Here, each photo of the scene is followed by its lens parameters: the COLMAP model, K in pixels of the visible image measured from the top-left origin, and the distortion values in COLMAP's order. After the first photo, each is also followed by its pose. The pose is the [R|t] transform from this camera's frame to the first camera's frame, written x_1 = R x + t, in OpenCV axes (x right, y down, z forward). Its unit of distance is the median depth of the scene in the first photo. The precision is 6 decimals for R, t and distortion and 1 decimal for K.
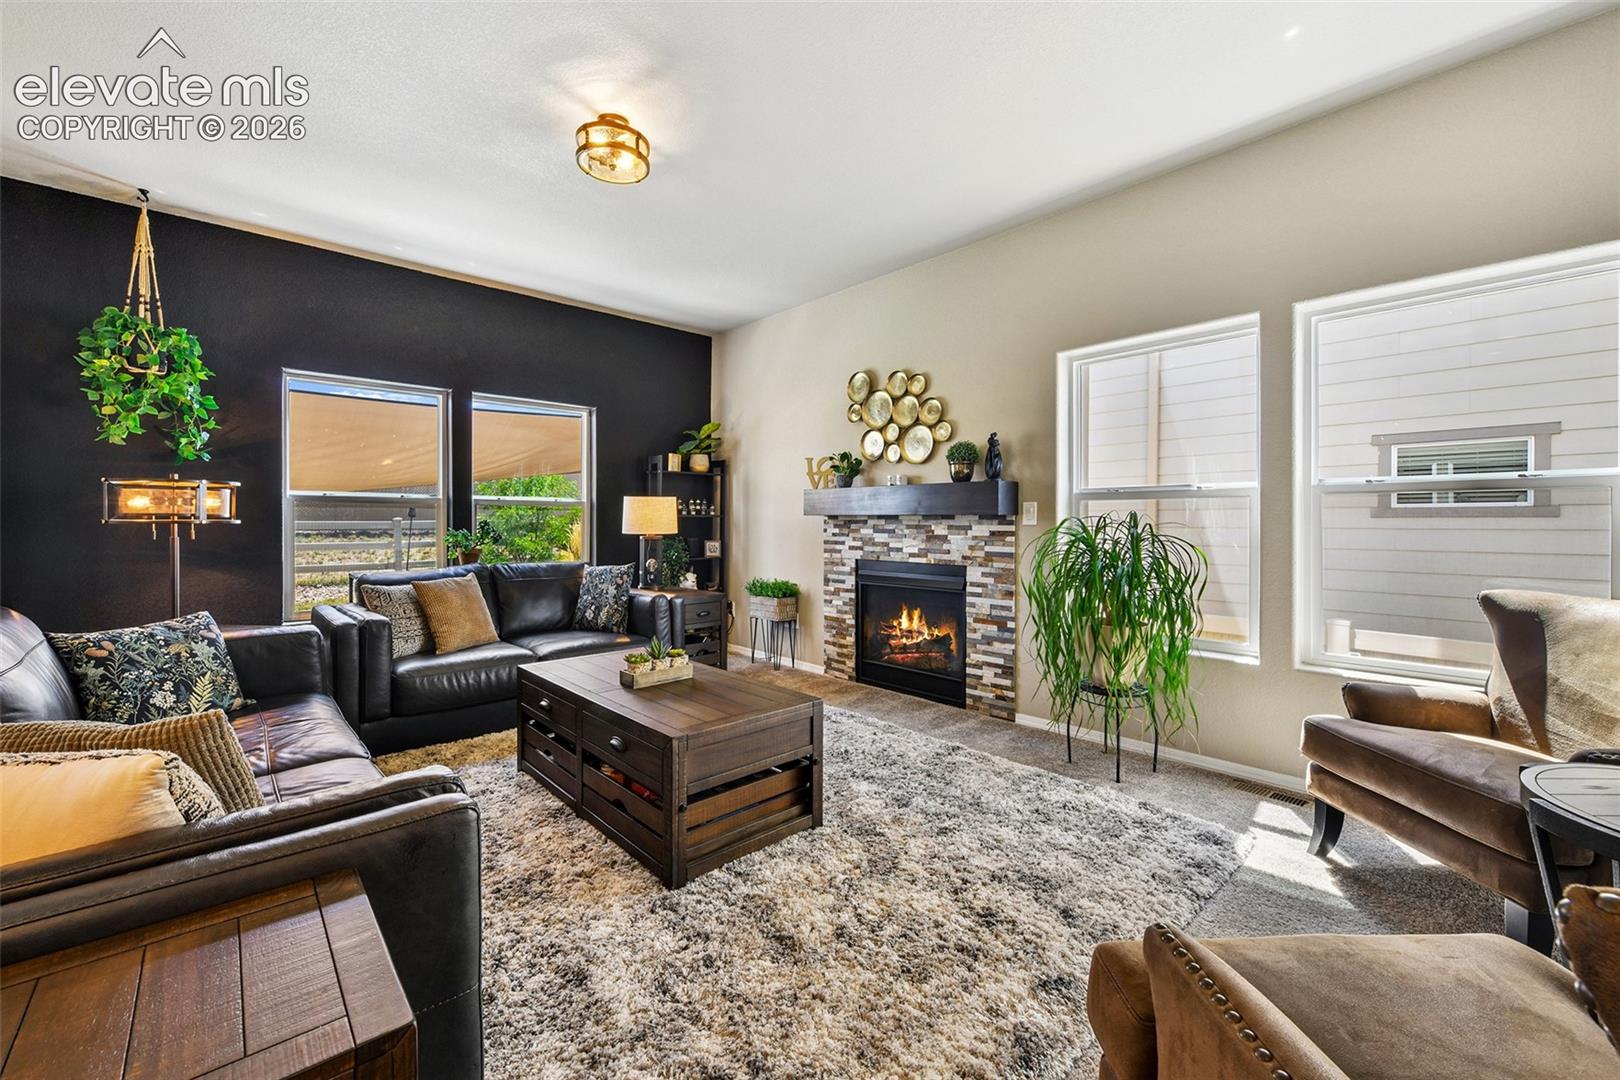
lens RADIAL K [[641.8, 0, 812.6], [0, 641.8, 526.8], [0, 0, 1]] dist [0.000616, -0.001422]
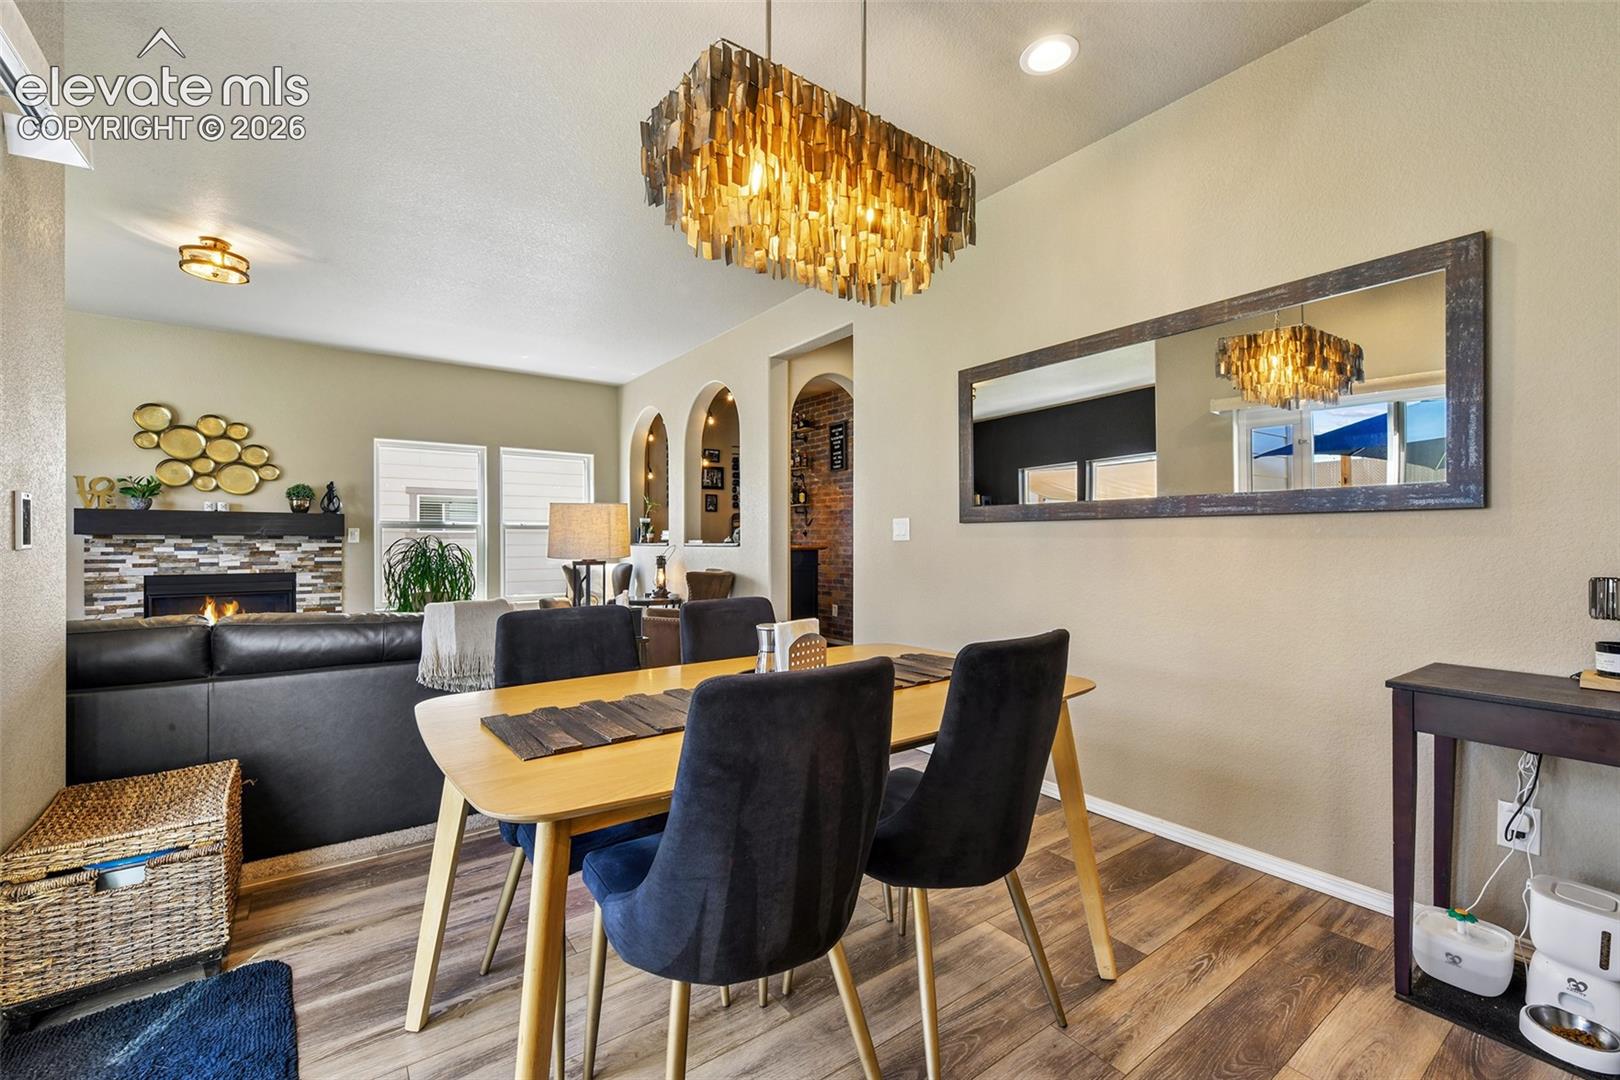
lens RADIAL K [[671.8, 0, 808.1], [0, 671.8, 538.9], [0, 0, 1]] dist [0.008545, -0.001563]
pose [[0.115783, 0.003187, 0.993269, -1.048734], [0.010150, 0.999939, -0.004391, 0.005669], [-0.993223, 0.010590, 0.115744, -0.263819]]
